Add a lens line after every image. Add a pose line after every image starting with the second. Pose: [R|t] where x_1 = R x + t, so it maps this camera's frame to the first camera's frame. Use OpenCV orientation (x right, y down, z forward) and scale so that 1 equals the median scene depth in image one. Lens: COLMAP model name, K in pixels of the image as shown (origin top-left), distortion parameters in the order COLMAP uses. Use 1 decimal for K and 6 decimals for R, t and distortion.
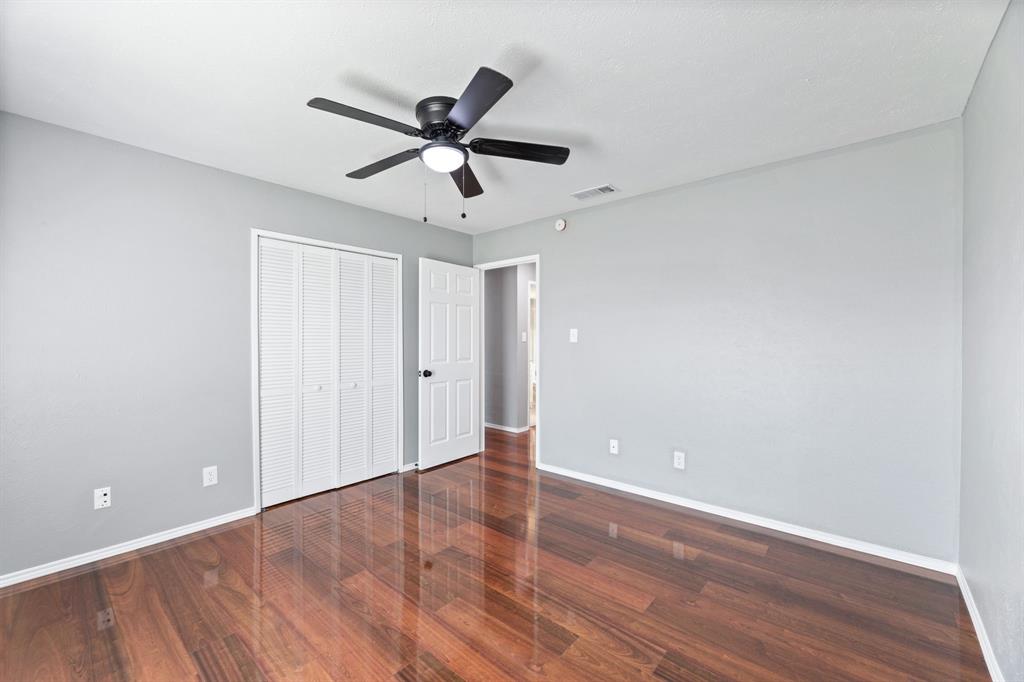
lens RADIAL K [[412.6, 0, 511.9], [0, 412.6, 340.5], [0, 0, 1]] dist [-0.011583, 0.000496]
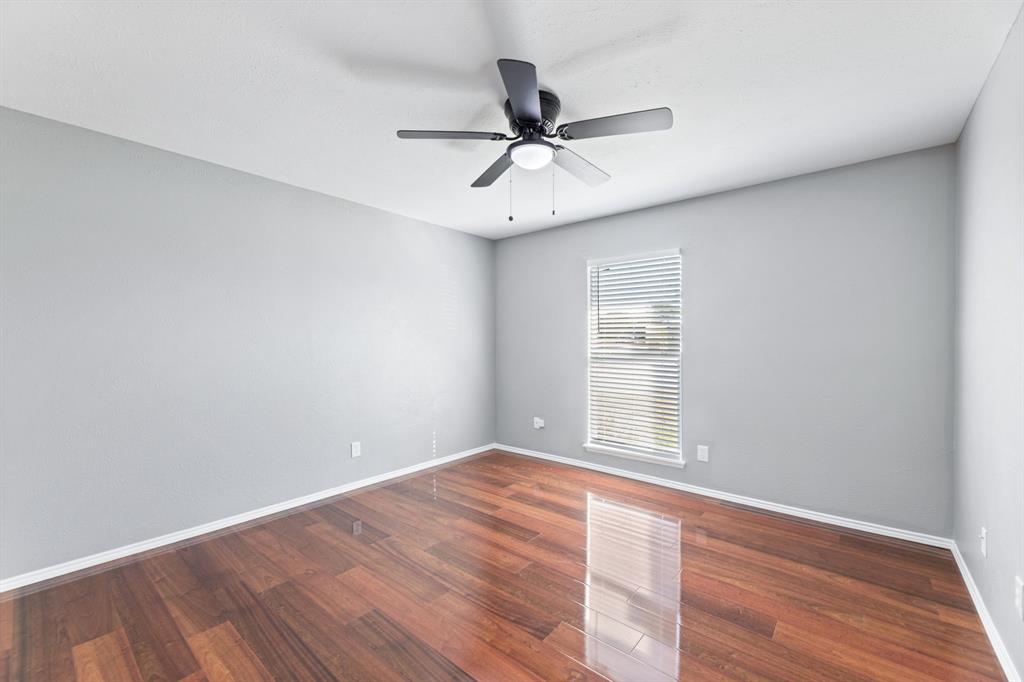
lens RADIAL K [[412.6, 0, 511.4], [0, 412.6, 340.8], [0, 0, 1]] dist [-0.011583, 0.000496]
pose [[-0.999926, 0.001231, -0.012080, -0.104754], [0.001194, 0.999995, 0.003044, -0.002789], [0.012083, 0.003029, -0.999922, 2.047099]]
